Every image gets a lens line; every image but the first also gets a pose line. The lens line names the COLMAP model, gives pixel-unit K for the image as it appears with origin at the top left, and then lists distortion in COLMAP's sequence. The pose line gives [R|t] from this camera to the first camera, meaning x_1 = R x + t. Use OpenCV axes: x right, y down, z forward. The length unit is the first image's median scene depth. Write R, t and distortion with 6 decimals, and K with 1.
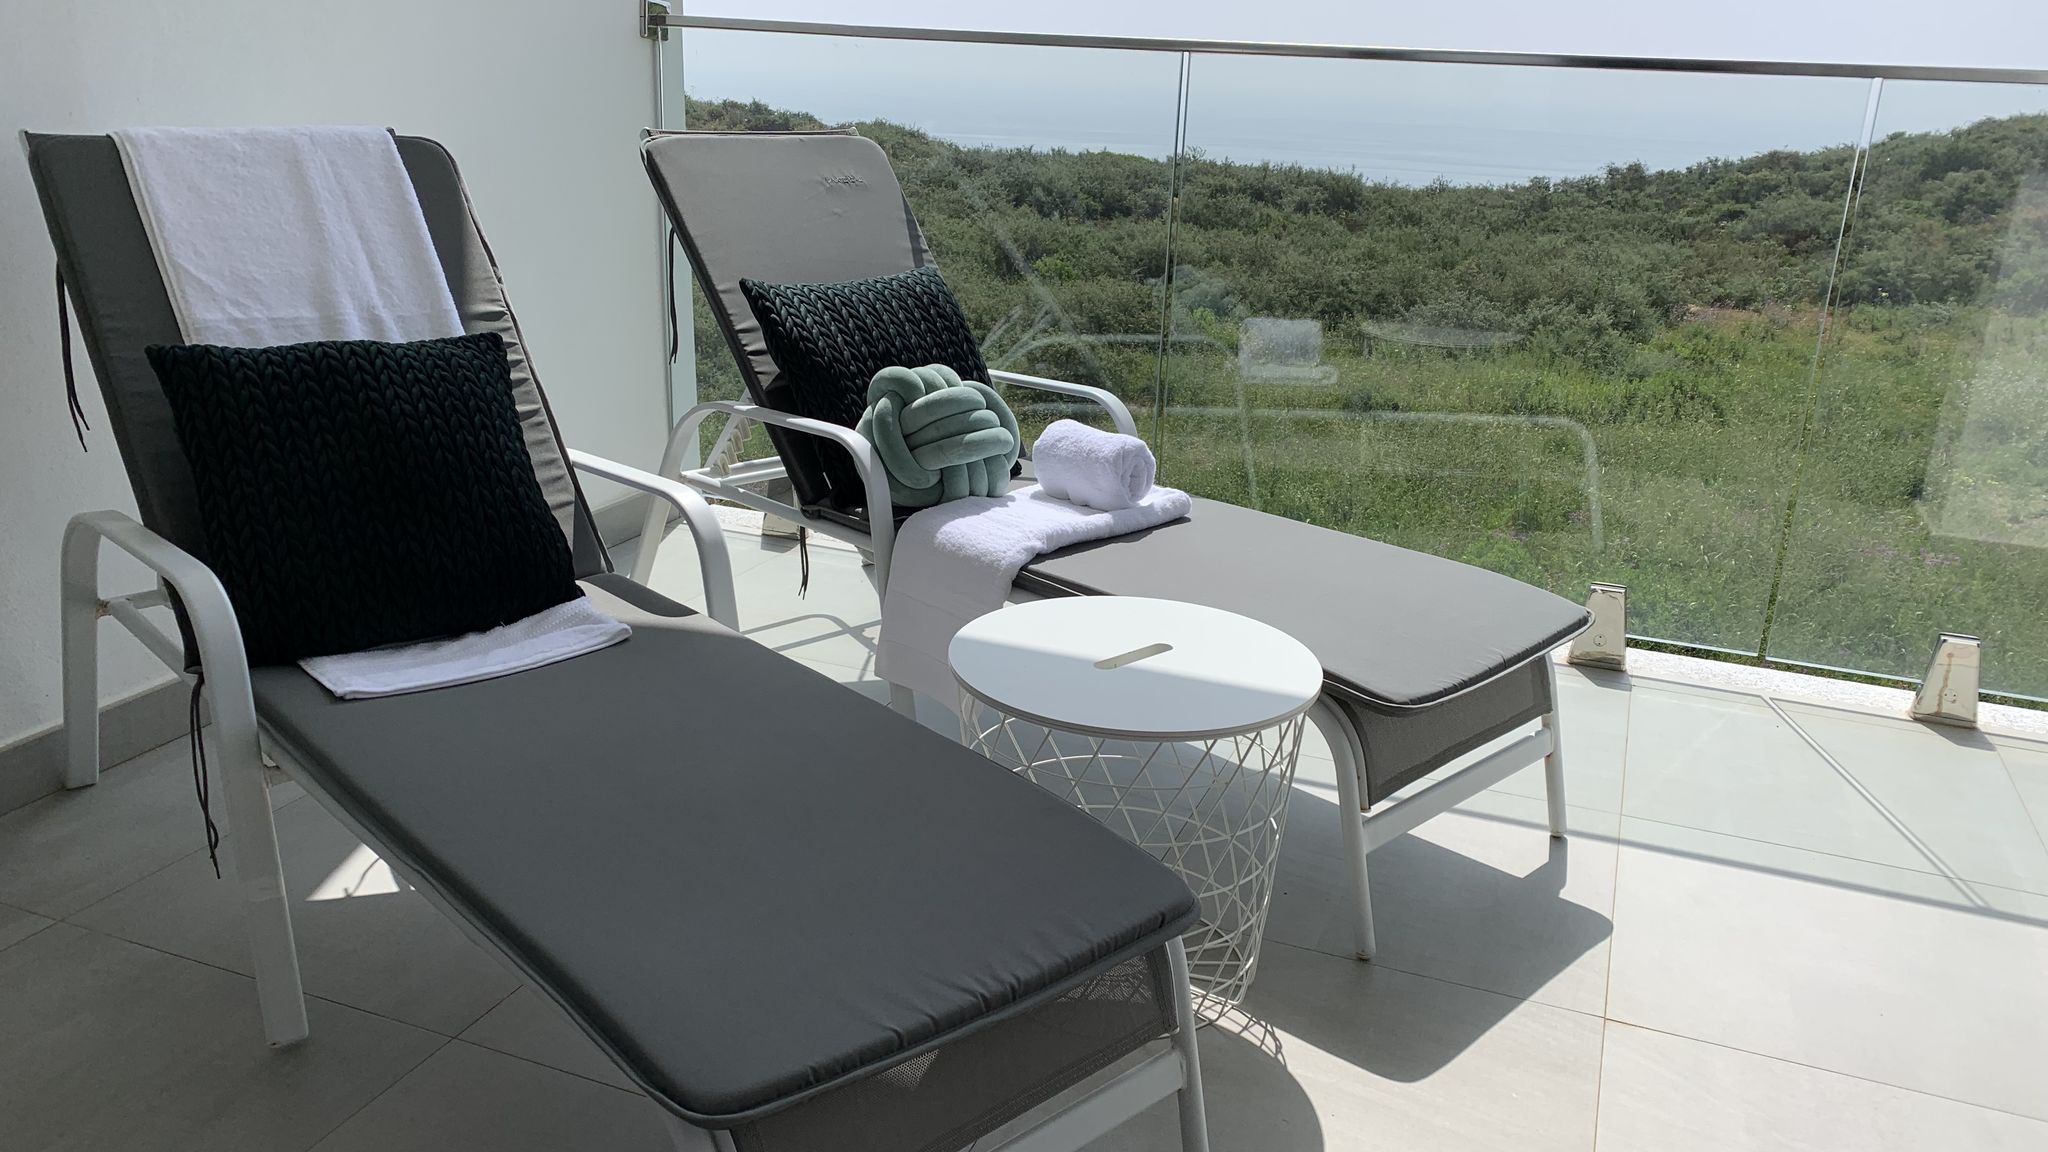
lens RADIAL K [[1550.3, 0, 1024.0], [0, 1550.3, 576.0], [0, 0, 1]] dist [0.076446, -0.105249]
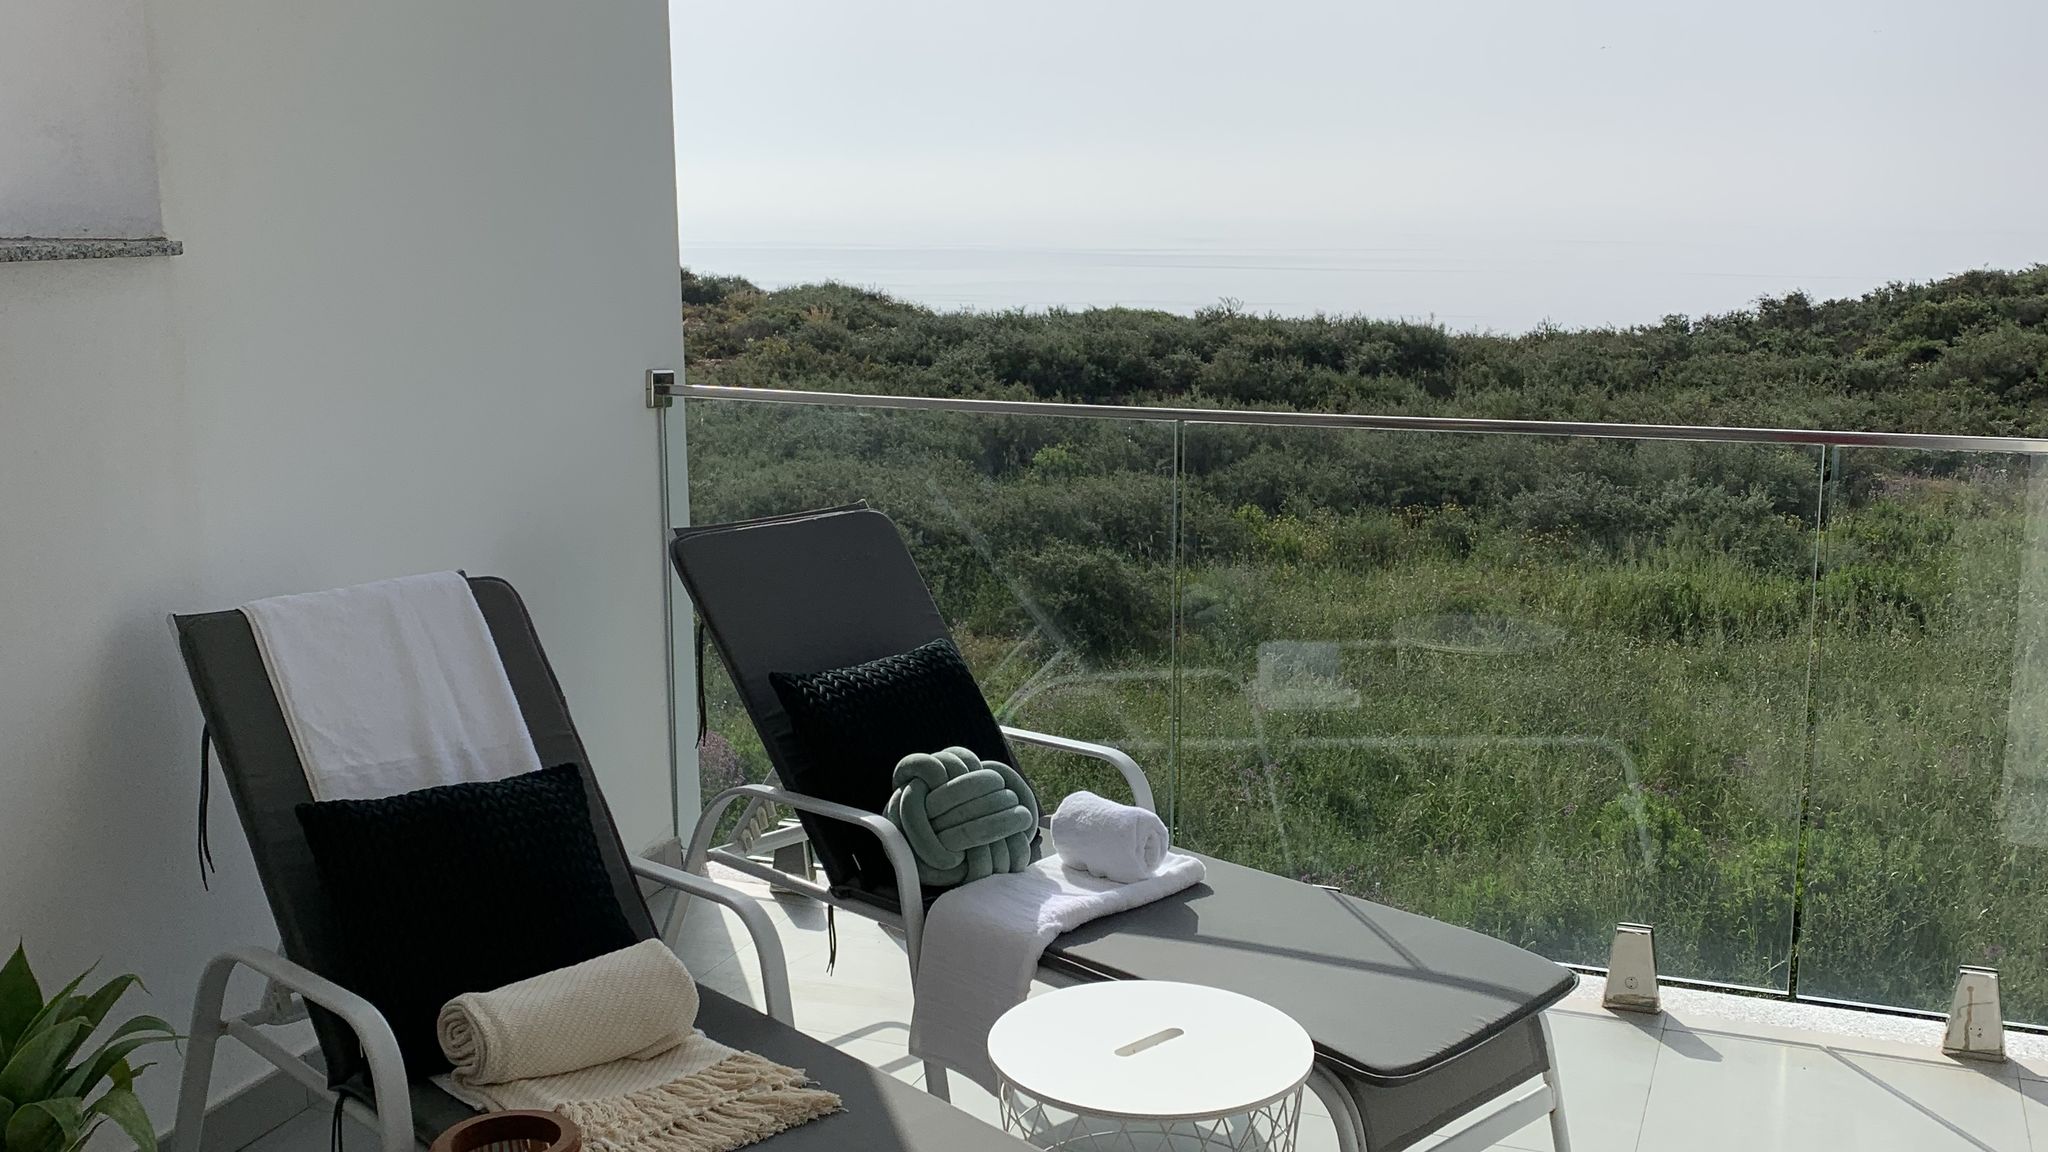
lens RADIAL K [[2070.9, 0, 1003.4], [0, 2070.9, 575.0], [0, 0, 1]] dist [0.140465, -0.326854]
pose [[0.999109, -0.041009, -0.009977, -0.005300], [0.039382, 0.990860, -0.129015, -0.066591], [0.015176, 0.128507, 0.991592, -0.401082]]
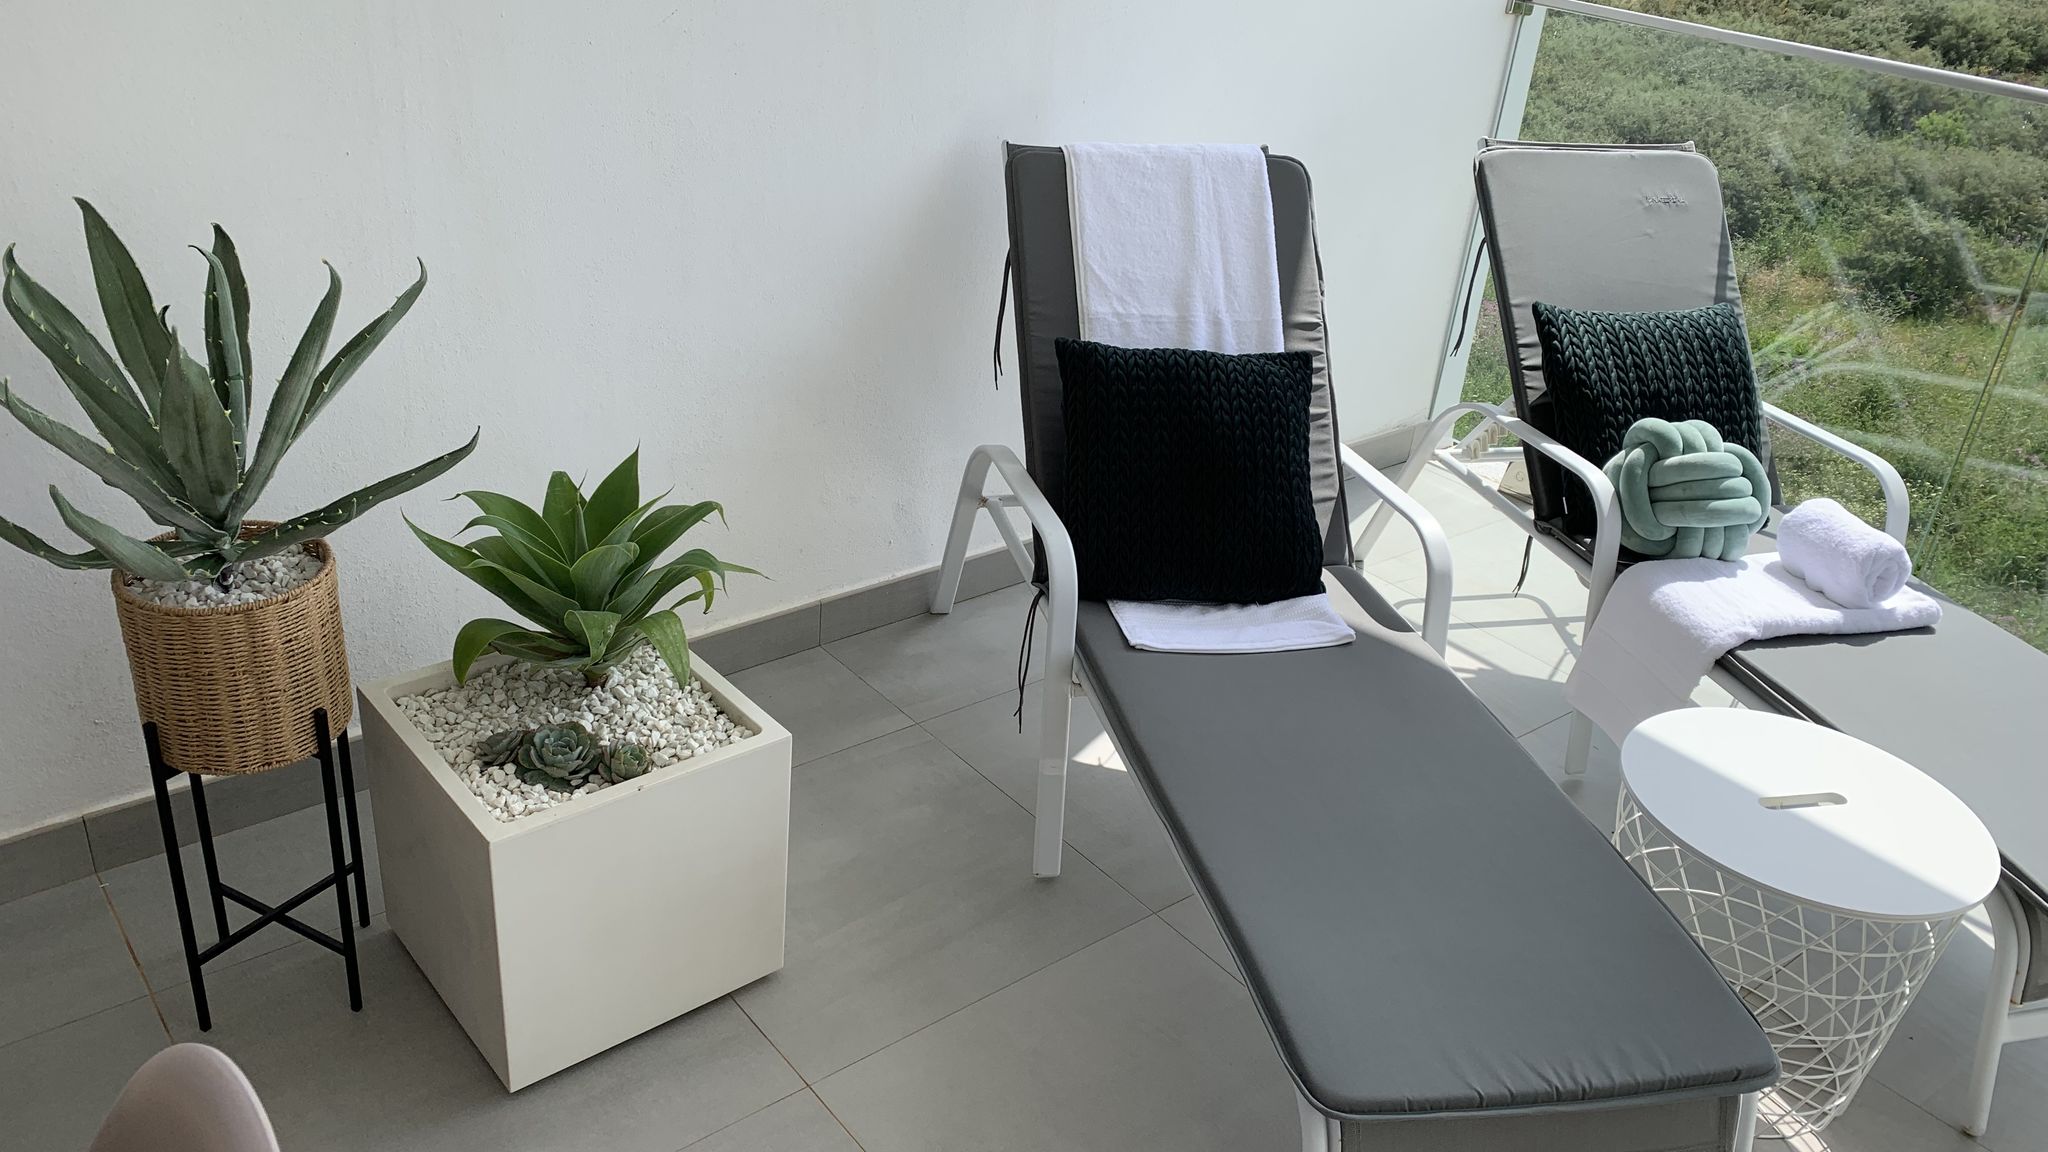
lens RADIAL K [[1540.5, 0, 1024.0], [0, 1540.5, 576.0], [0, 0, 1]] dist [0.022541, 0.000067]
pose [[0.871101, 0.258869, -0.417336, 0.006399], [-0.200544, 0.963216, 0.178878, -0.127315], [0.448291, -0.072127, 0.890973, -0.125037]]
